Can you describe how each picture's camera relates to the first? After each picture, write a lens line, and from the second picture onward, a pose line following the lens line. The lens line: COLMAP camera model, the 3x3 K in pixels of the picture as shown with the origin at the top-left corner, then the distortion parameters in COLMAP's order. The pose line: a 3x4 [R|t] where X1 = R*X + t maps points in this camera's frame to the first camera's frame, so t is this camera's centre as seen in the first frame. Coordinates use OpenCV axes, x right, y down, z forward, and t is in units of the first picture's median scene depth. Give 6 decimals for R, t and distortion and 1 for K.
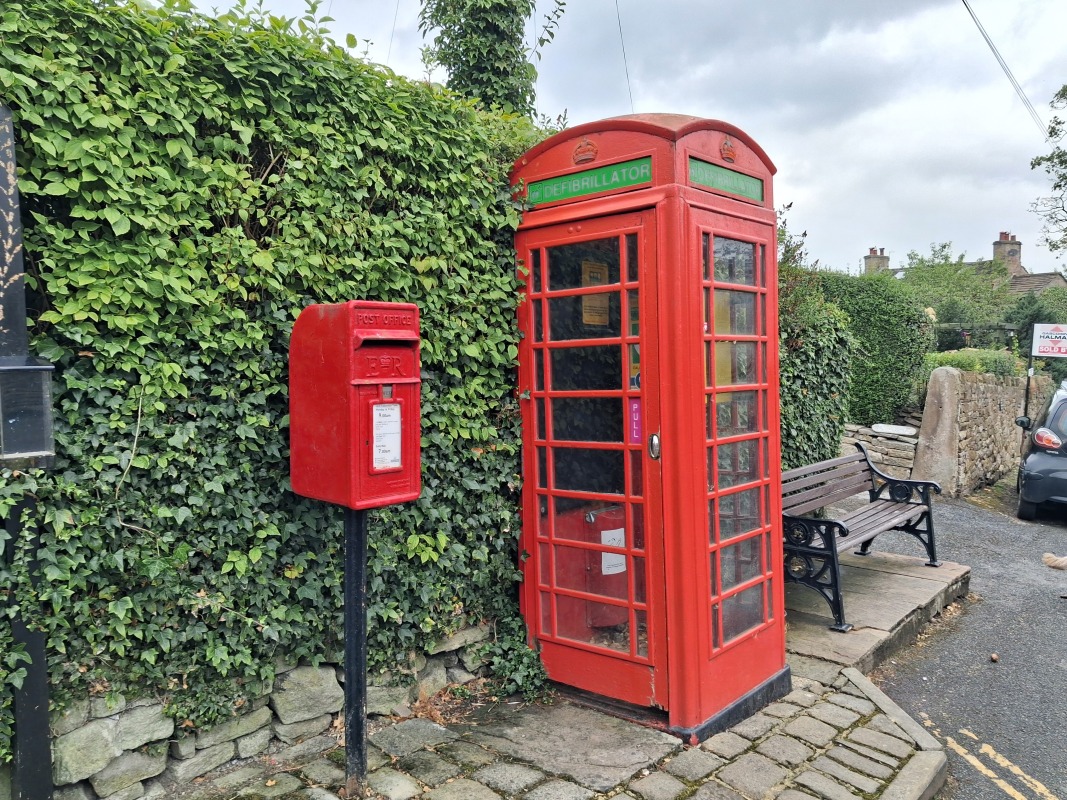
lens RADIAL K [[845.8, 0, 547.6], [0, 845.8, 409.3], [0, 0, 1]] dist [0.005568, -0.004517]
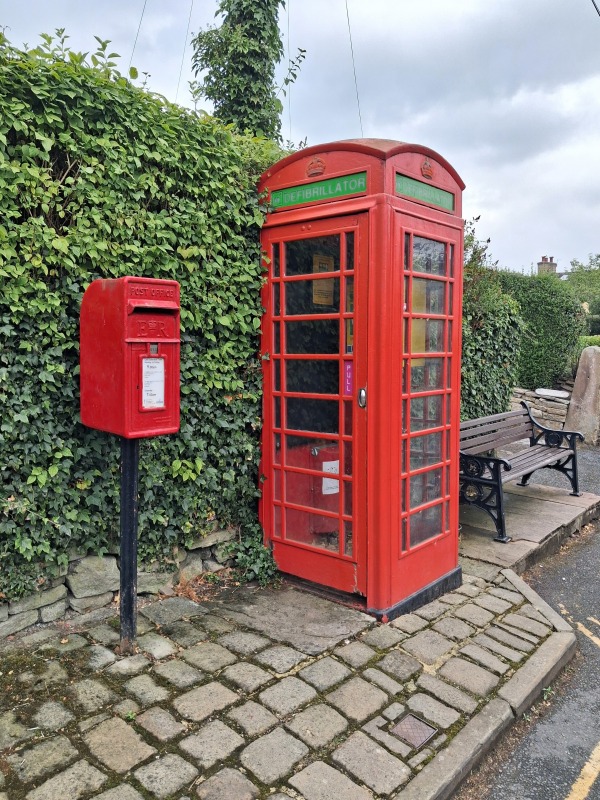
lens RADIAL K [[627.1, 0, 290.6], [0, 627.1, 404.8], [0, 0, 1]] dist [0.007523, -0.008578]
pose [[0.999584, 0.026523, -0.011355, 0.026603], [-0.025934, 0.998450, 0.049239, 0.010139], [0.012643, -0.048924, 0.998722, 0.029800]]
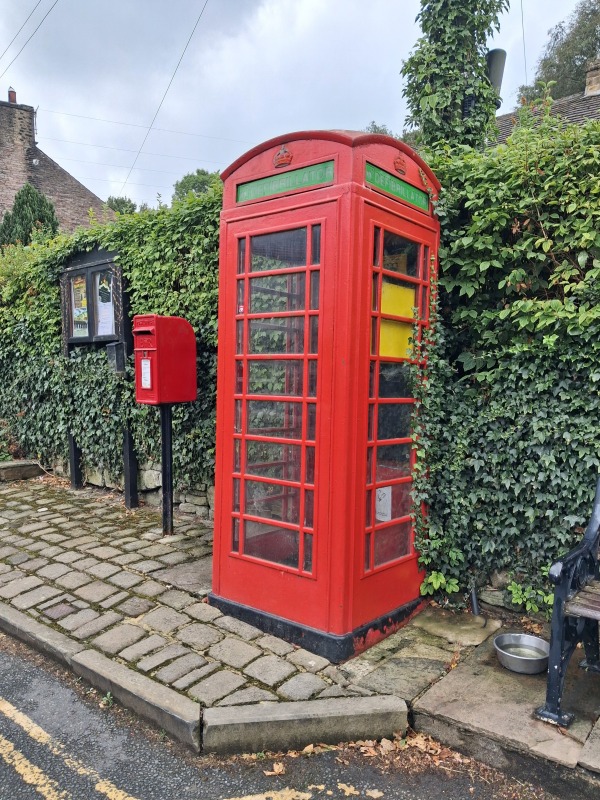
lens RADIAL K [[627.1, 0, 290.6], [0, 627.1, 404.8], [0, 0, 1]] dist [0.007523, -0.008578]
pose [[0.004936, 0.069085, -0.997599, 1.215292], [-0.067527, 0.995357, 0.068596, -0.021424], [0.997705, 0.067027, 0.009578, 1.112588]]
